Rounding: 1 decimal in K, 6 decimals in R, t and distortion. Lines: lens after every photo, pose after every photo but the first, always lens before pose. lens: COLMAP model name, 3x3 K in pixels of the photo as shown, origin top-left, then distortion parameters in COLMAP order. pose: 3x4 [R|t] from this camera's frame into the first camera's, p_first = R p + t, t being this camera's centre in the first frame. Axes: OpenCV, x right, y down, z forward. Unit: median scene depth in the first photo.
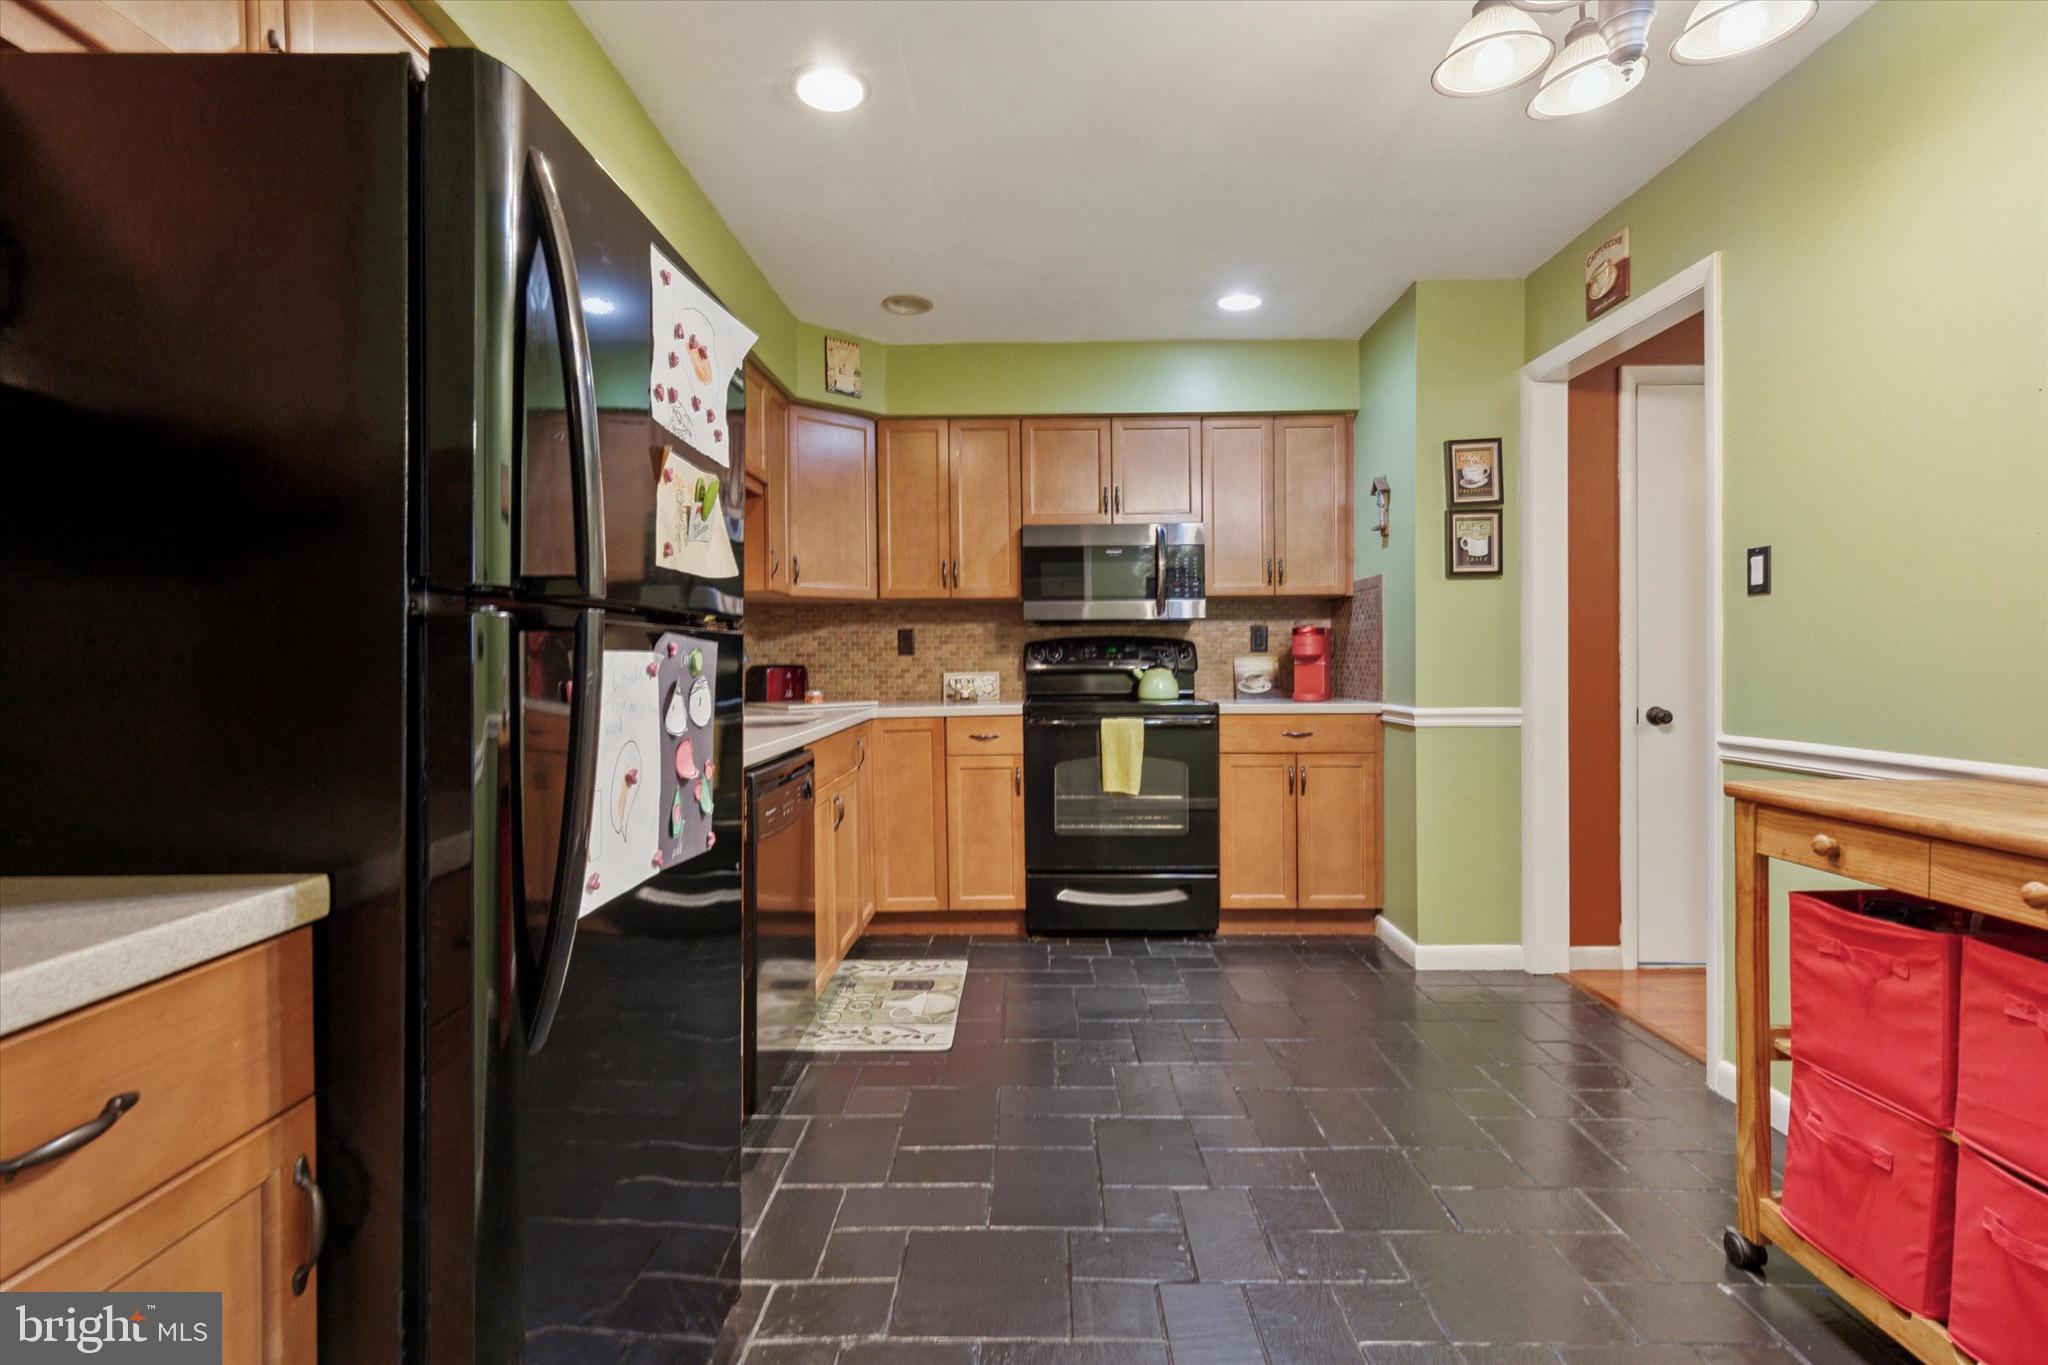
lens RADIAL K [[950.0, 0, 1032.6], [0, 950.0, 678.8], [0, 0, 1]] dist [0.009404, -0.000661]
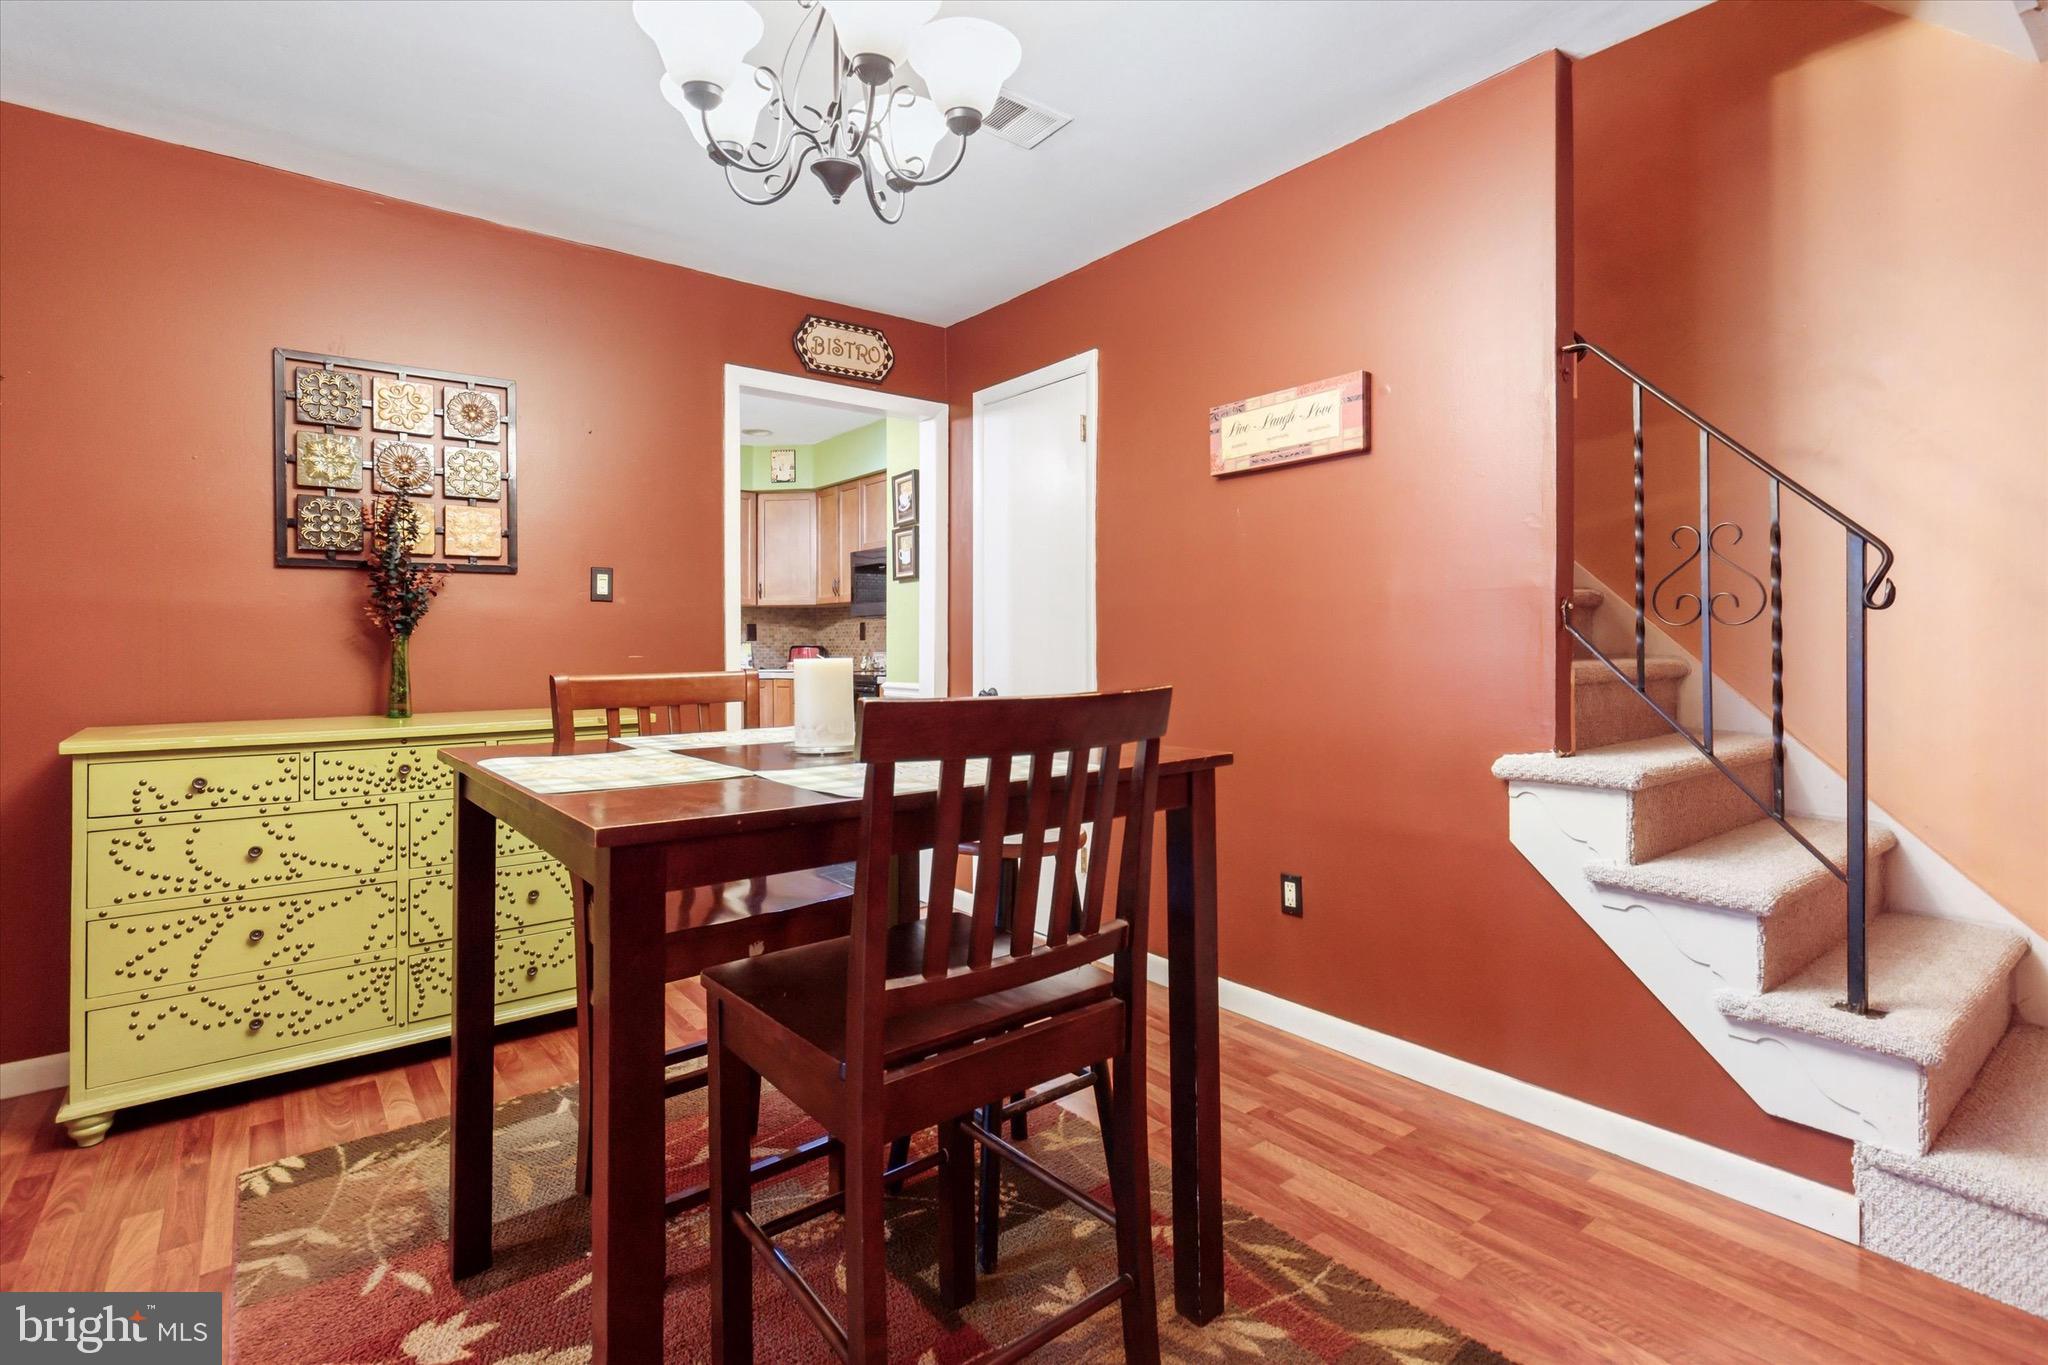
lens RADIAL K [[969.0, 0, 1000.6], [0, 969.0, 638.8], [0, 0, 1]] dist [0.000644, -0.000128]
pose [[0.610034, 0.003108, -0.792369, 1.383384], [-0.017928, 0.999790, -0.009881, -0.018267], [0.792173, 0.020233, 0.609962, 0.283246]]
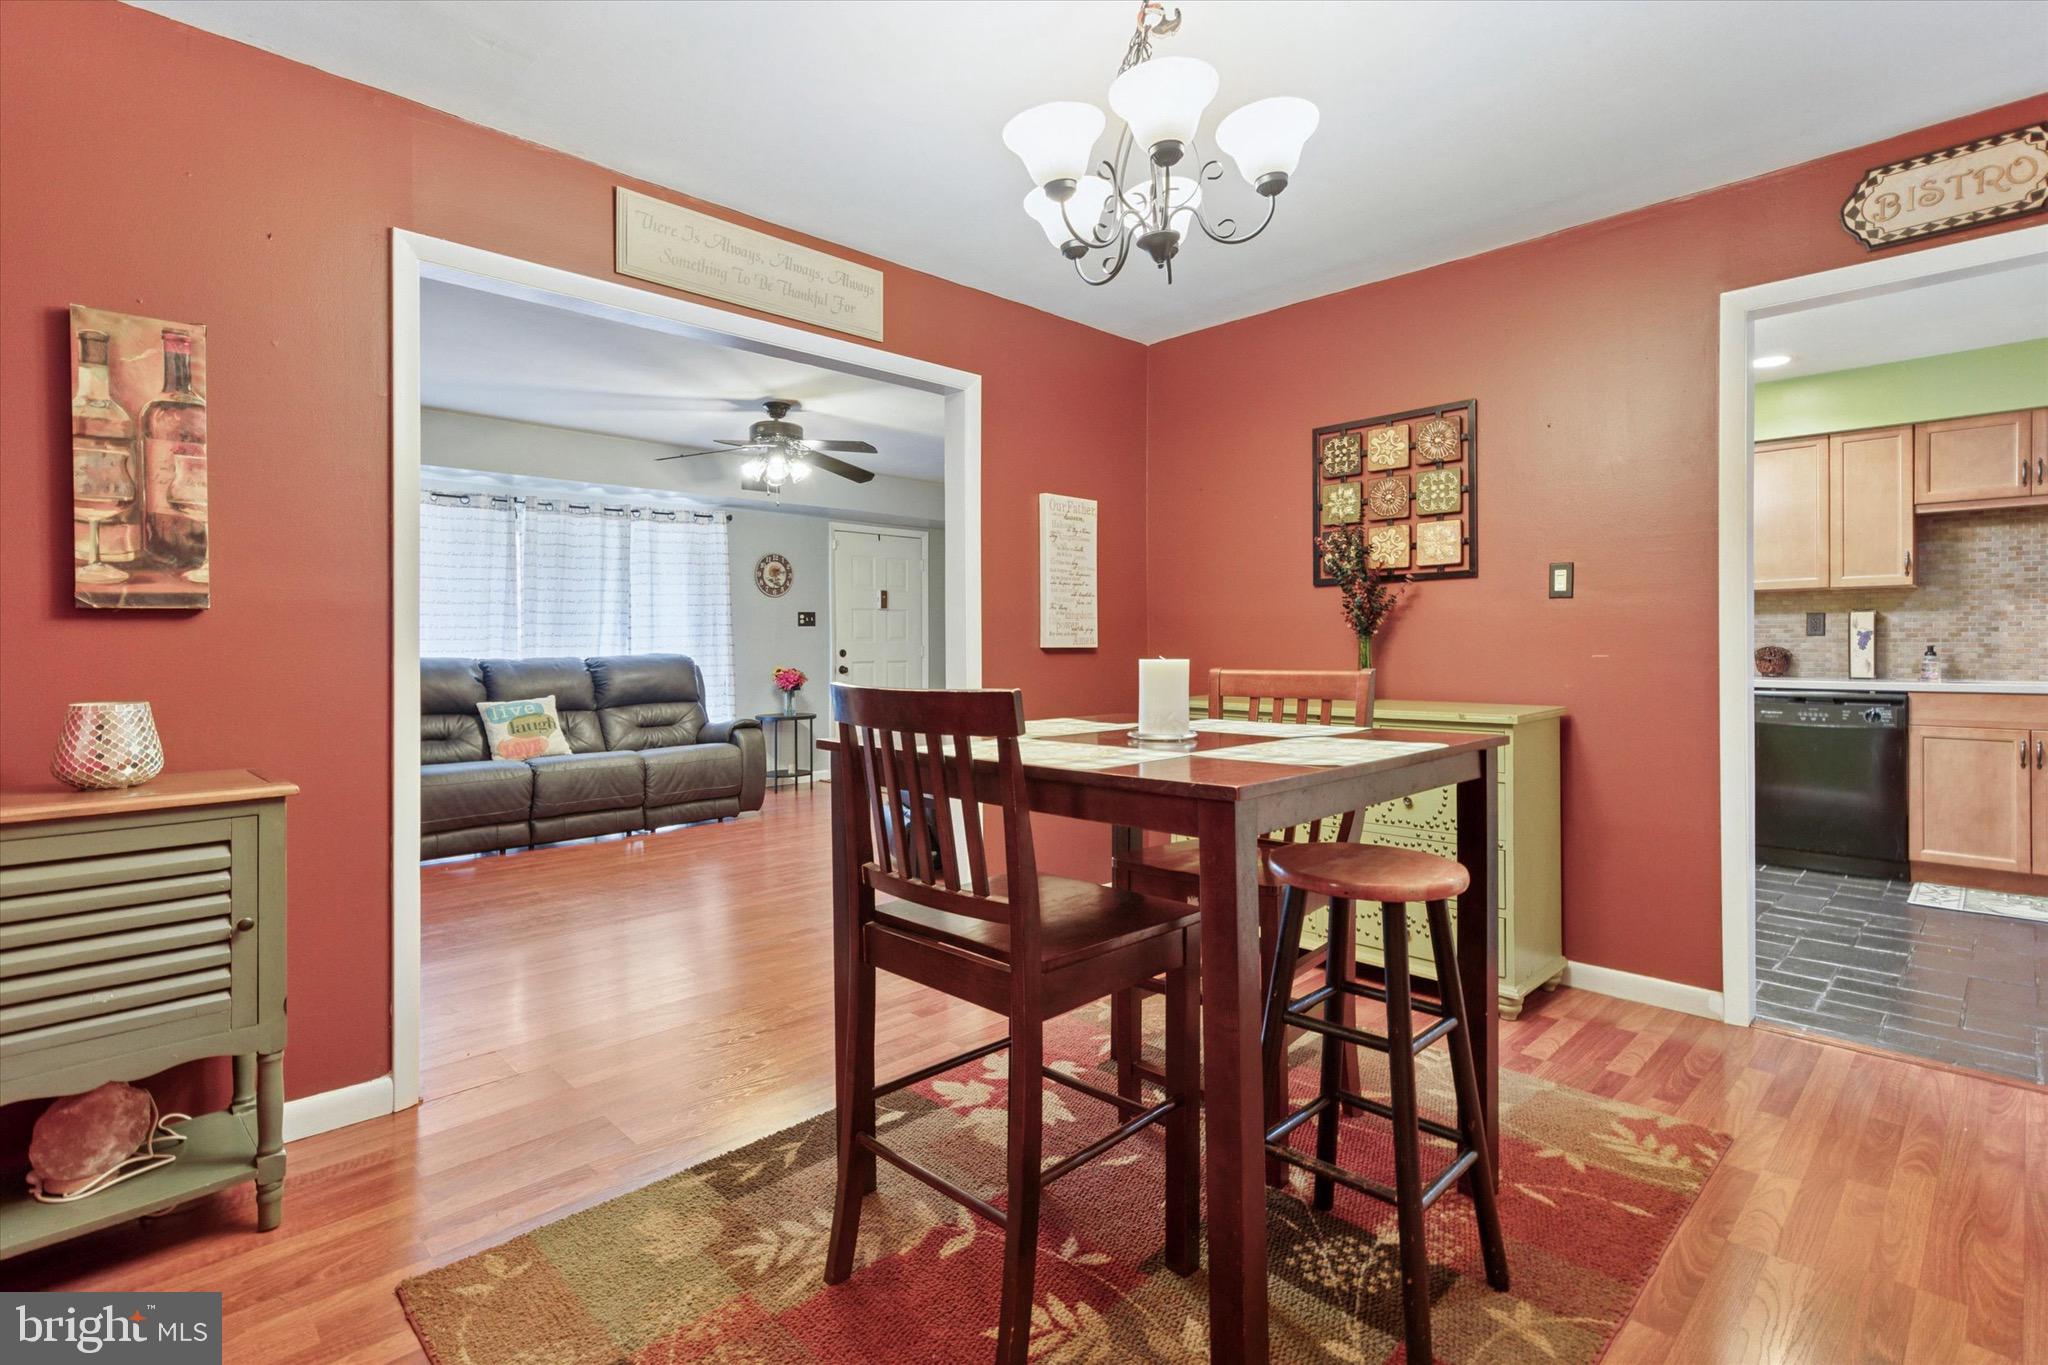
lens RADIAL K [[969.0, 0, 1006.7], [0, 969.0, 647.7], [0, 0, 1]] dist [0.000644, -0.000128]
pose [[-0.721773, 0.017048, -0.691920, 1.403351], [-0.002280, 0.999633, 0.027009, -0.032614], [0.692126, 0.021072, -0.721469, 0.798561]]
